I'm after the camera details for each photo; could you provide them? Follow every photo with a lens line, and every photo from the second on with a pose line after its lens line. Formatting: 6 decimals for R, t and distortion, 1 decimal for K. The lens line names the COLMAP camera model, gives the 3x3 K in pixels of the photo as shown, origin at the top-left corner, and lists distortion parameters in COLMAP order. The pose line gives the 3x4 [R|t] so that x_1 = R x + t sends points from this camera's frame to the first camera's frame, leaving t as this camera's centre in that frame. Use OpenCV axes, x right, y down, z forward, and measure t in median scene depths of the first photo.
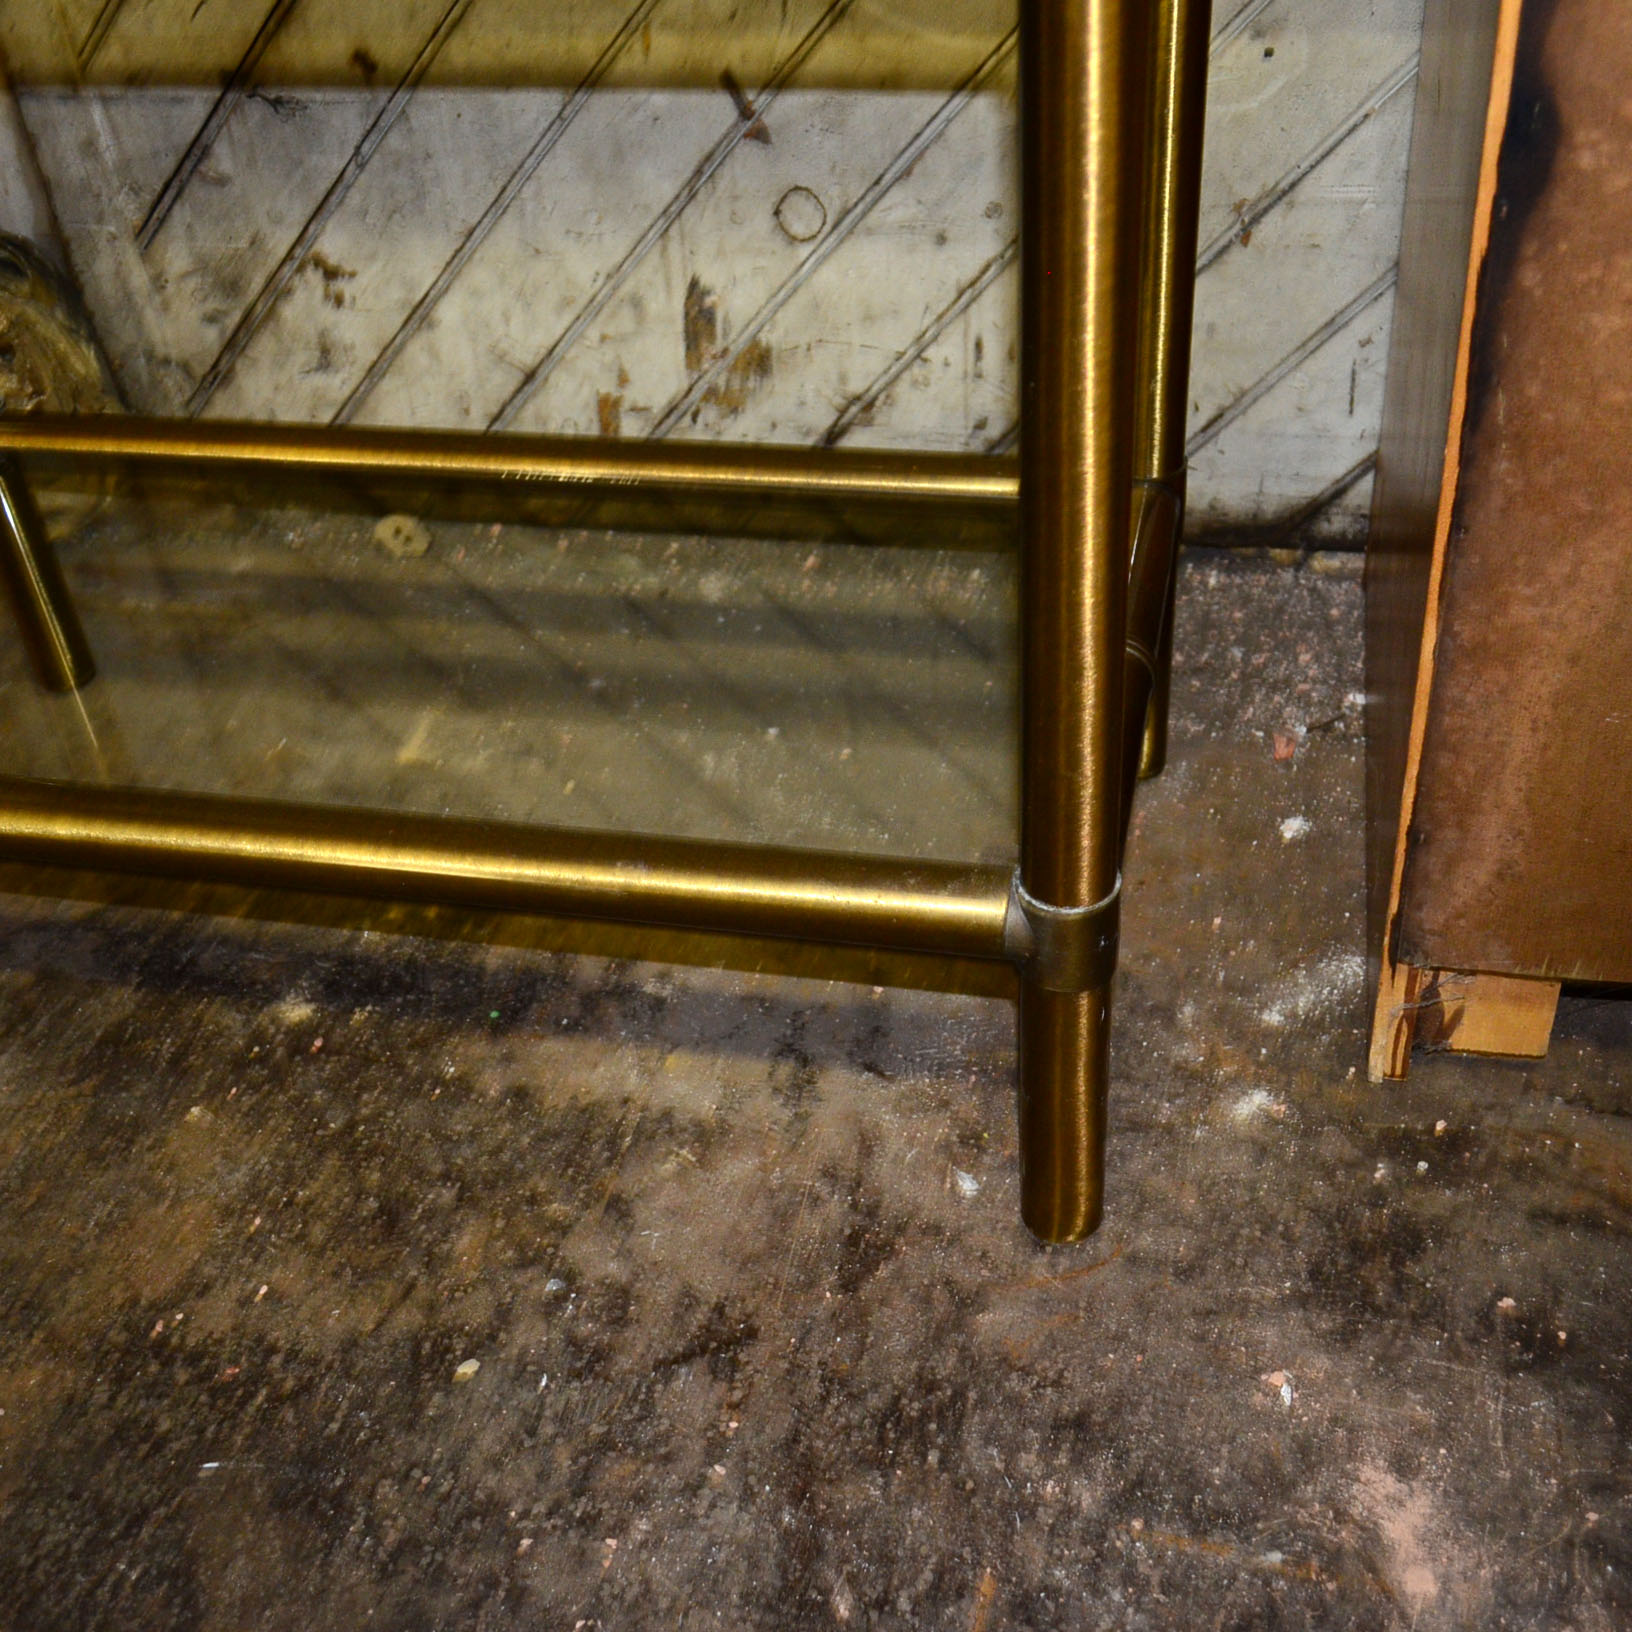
lens RADIAL K [[1876.4, 0, 816.0], [0, 1876.4, 816.0], [0, 0, 1]] dist [0.008231, -0.048000]
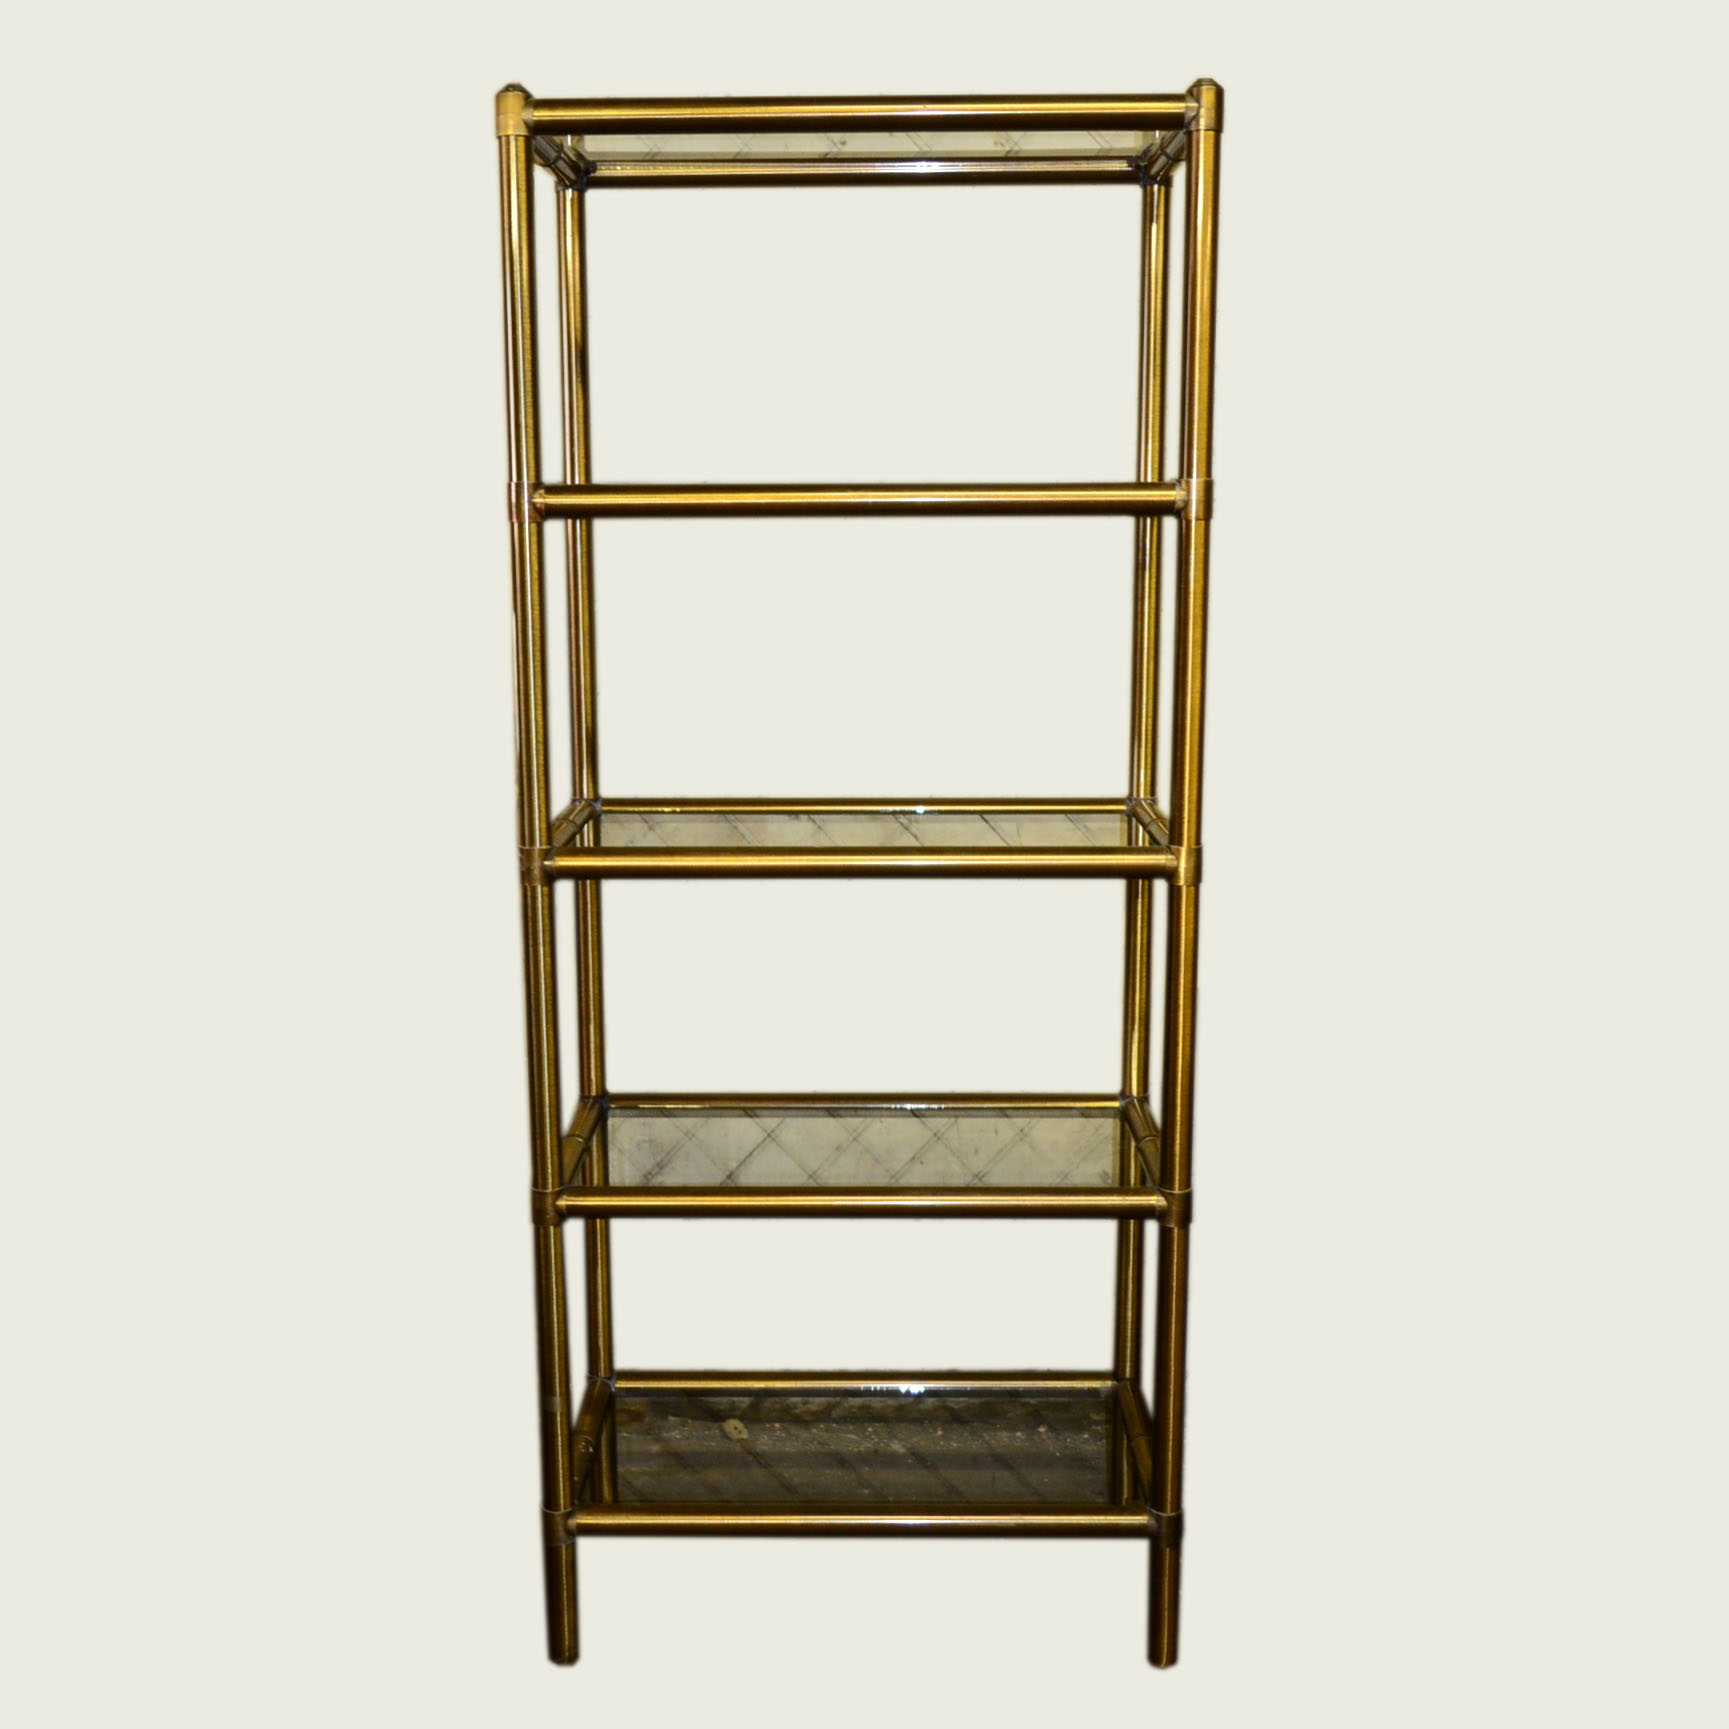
lens RADIAL K [[1987.9, 0, 864.5], [0, 1987.9, 864.5], [0, 0, 1]] dist [0.008231, -0.048000]
pose [[0.975569, 0.023386, 0.218444, -0.642792], [0.075831, 0.897363, -0.434730, 0.280134], [-0.206190, 0.440674, 0.873666, -1.328103]]
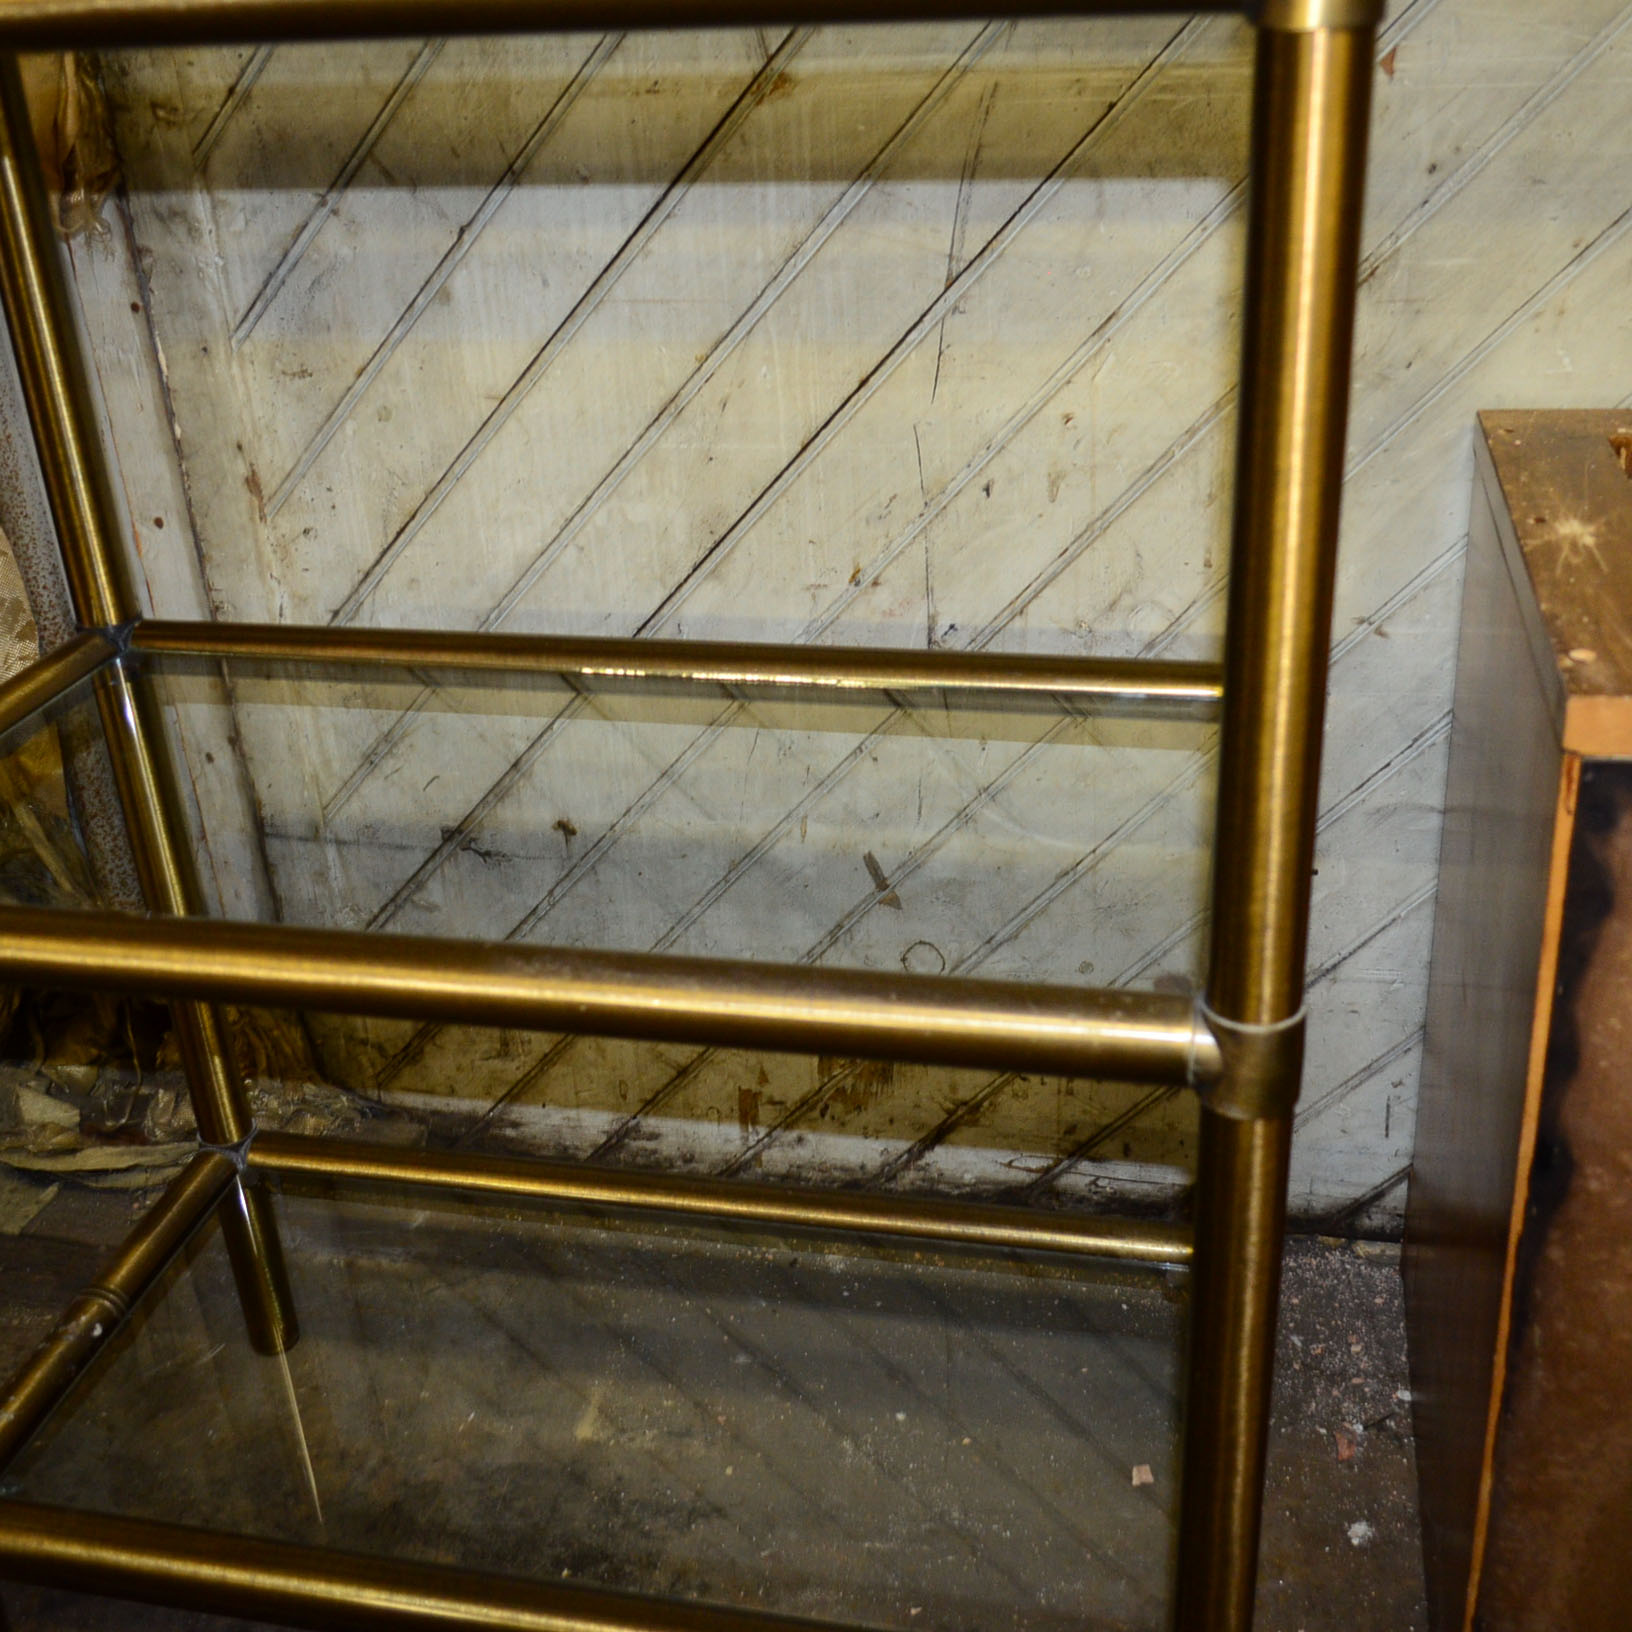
lens RADIAL K [[1901.1, 0, 816.0], [0, 1901.1, 816.0], [0, 0, 1]] dist [-0.013290, 0.005350]
pose [[0.999788, 0.017720, 0.010485, -0.091644], [-0.015317, 0.980415, -0.196347, -0.173144], [-0.013759, 0.196145, 0.980478, -0.209918]]
